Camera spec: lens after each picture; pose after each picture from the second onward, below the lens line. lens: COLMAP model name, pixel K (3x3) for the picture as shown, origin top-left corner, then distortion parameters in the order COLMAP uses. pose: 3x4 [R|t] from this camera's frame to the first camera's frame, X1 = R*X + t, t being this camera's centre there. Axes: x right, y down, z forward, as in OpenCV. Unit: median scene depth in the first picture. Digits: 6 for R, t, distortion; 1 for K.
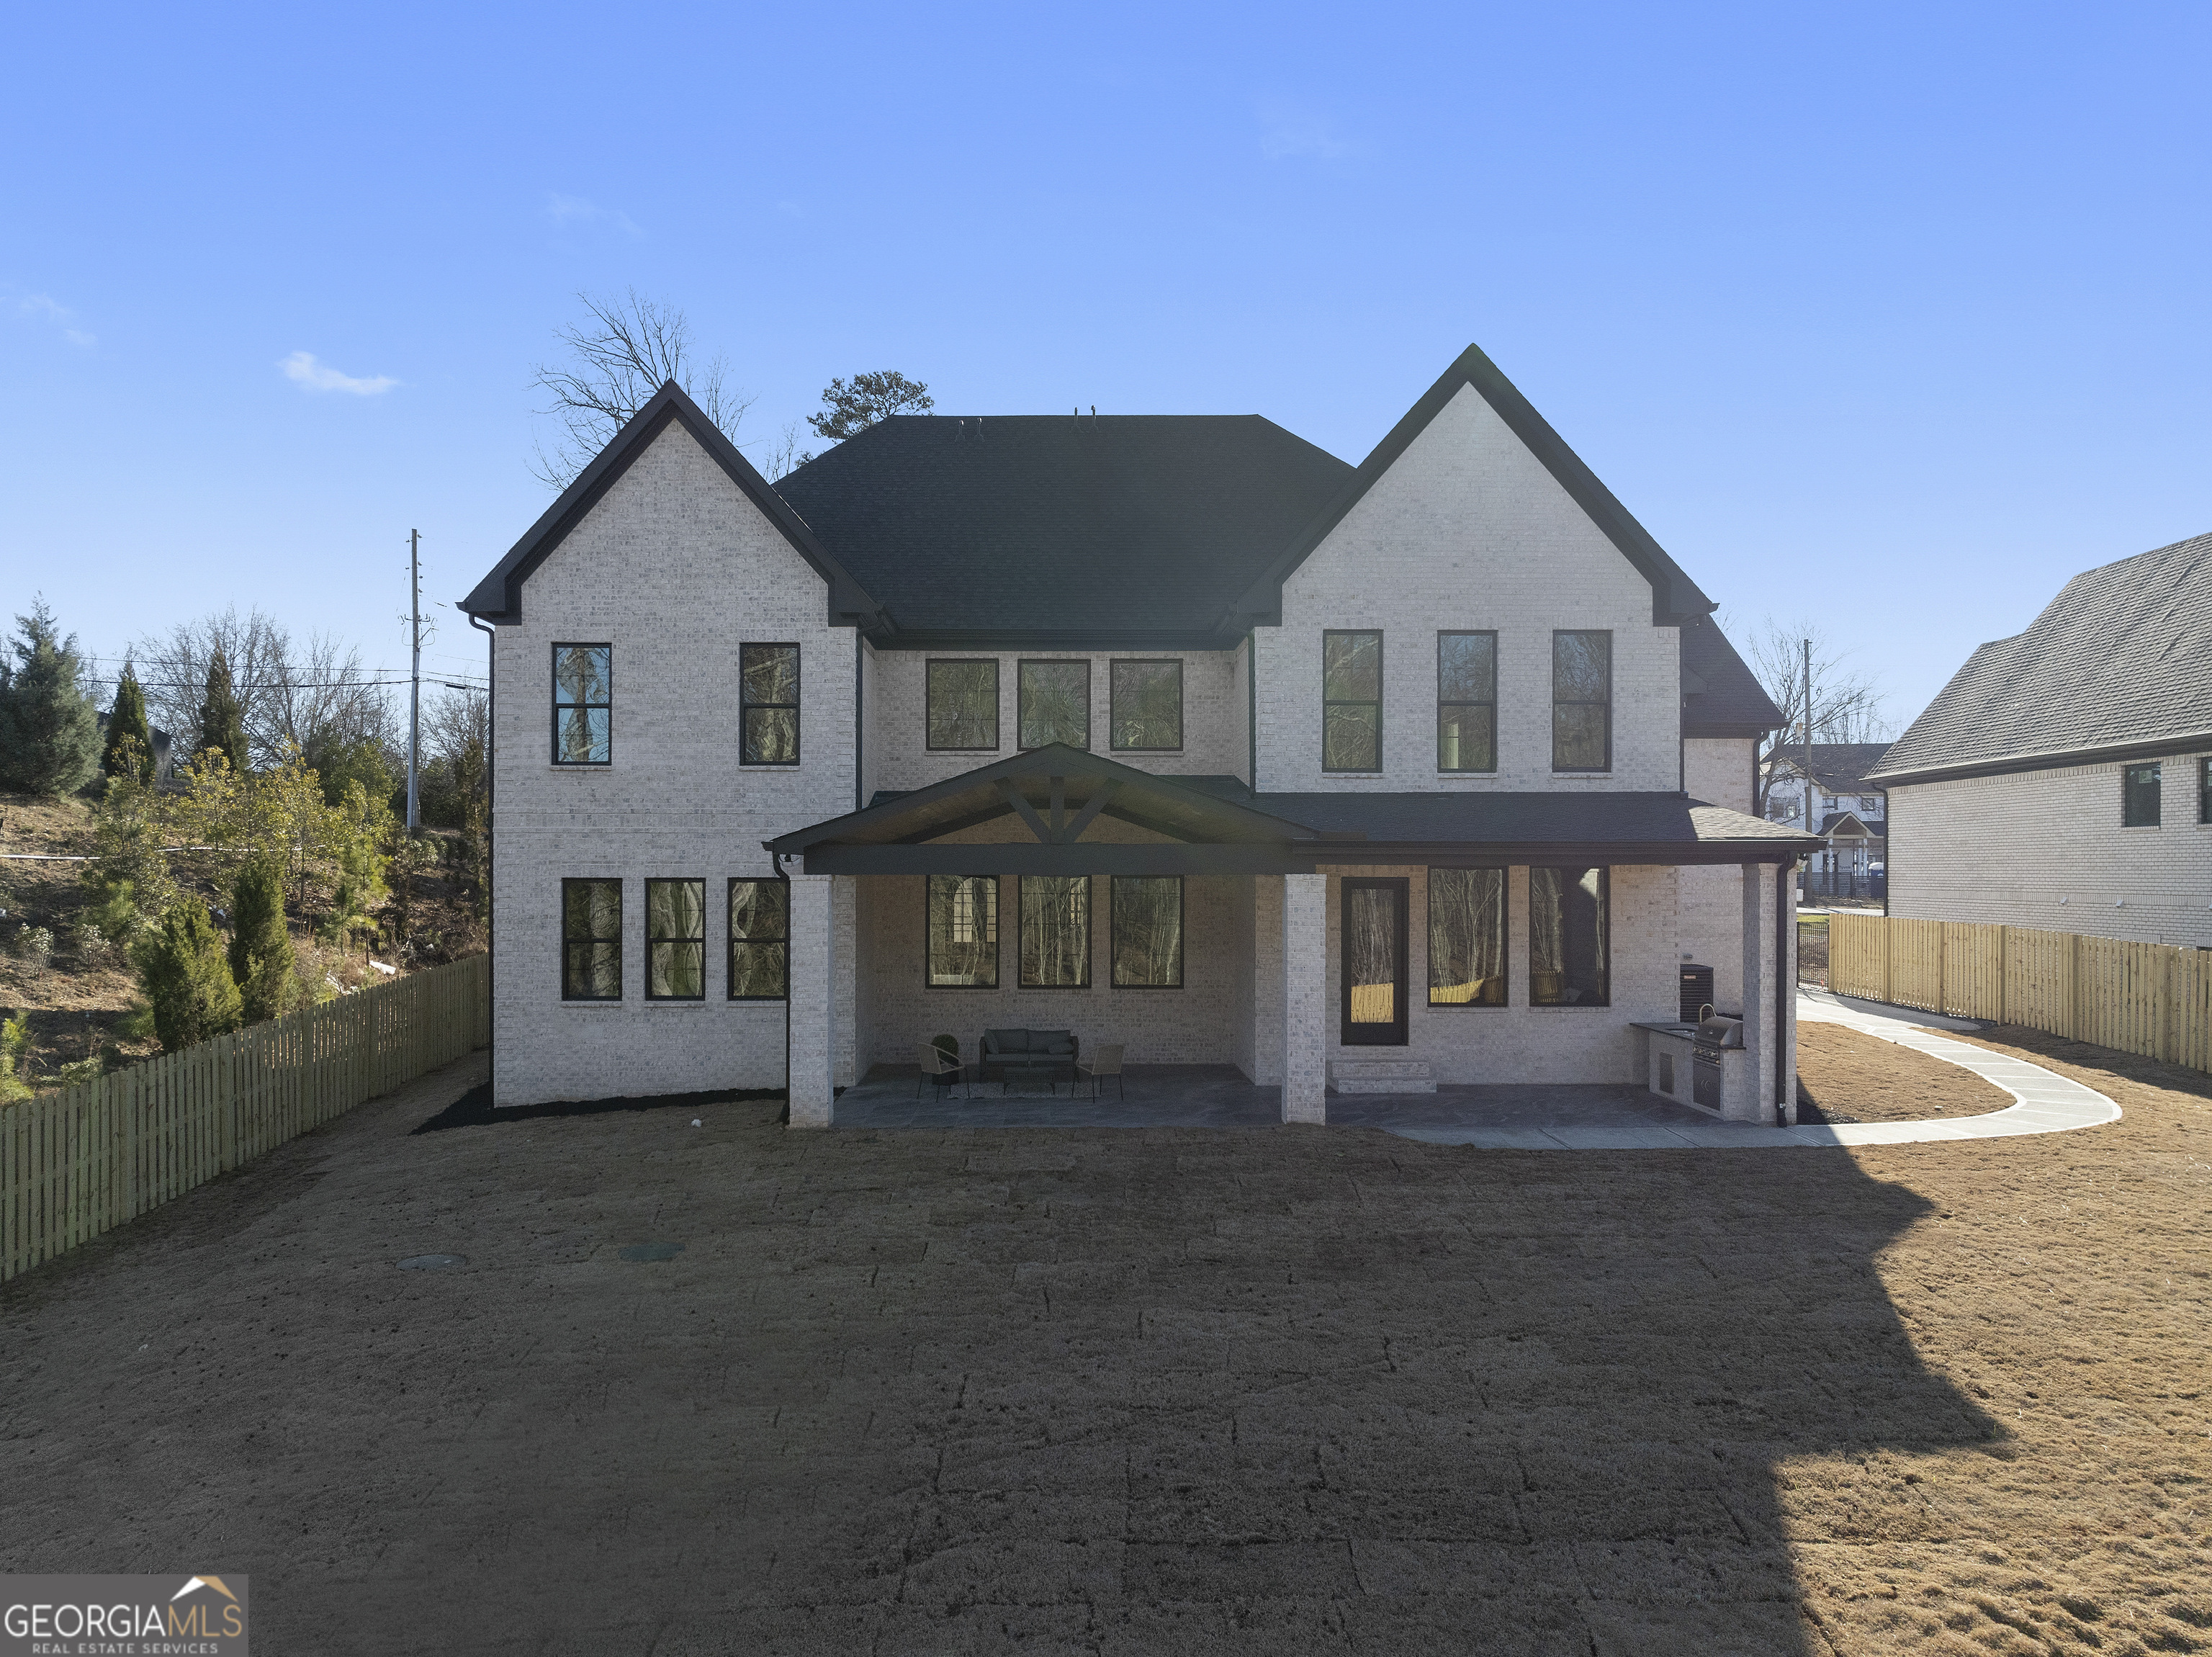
lens RADIAL K [[1531.5, 0, 1106.0], [0, 1531.5, 828.5], [0, 0, 1]] dist [-0.003154, -0.006179]
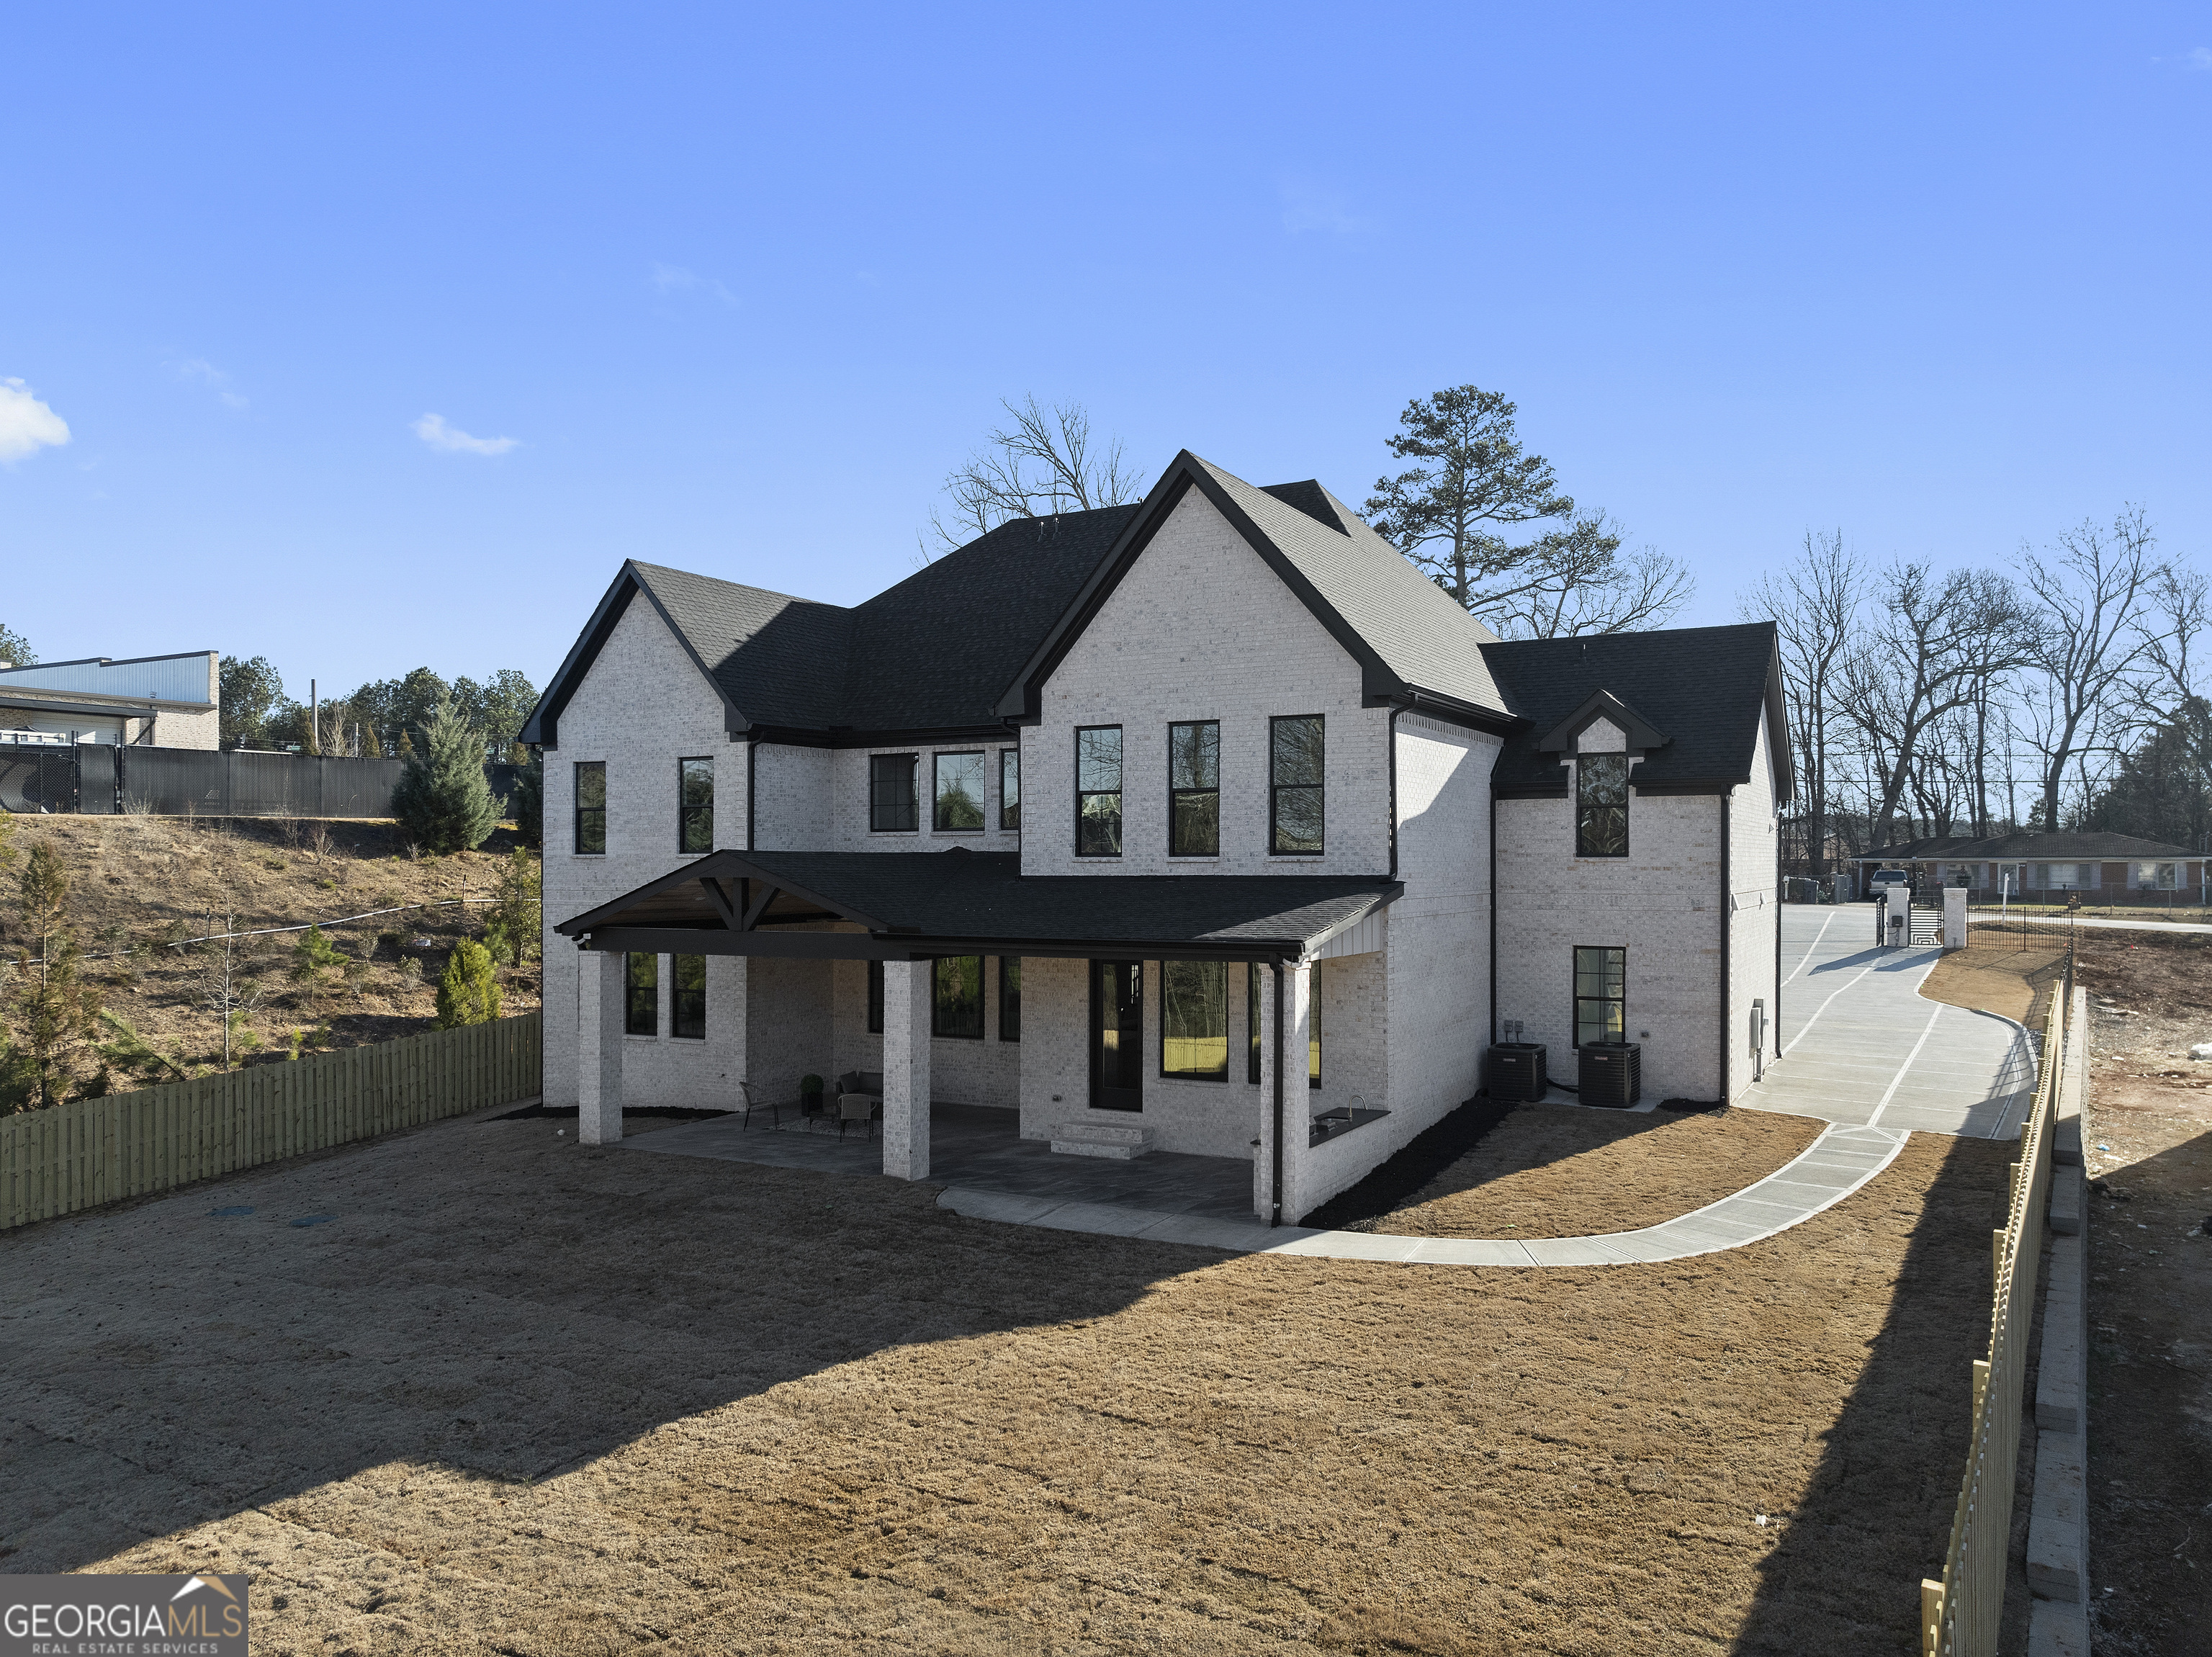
lens RADIAL K [[1526.9, 0, 1115.8], [0, 1526.9, 818.9], [0, 0, 1]] dist [-0.008008, -0.003403]
pose [[0.877194, -0.016015, -0.479870, 0.691954], [0.014982, 0.999870, -0.005984, -0.057003], [0.479903, -0.001940, 0.877319, 0.056426]]
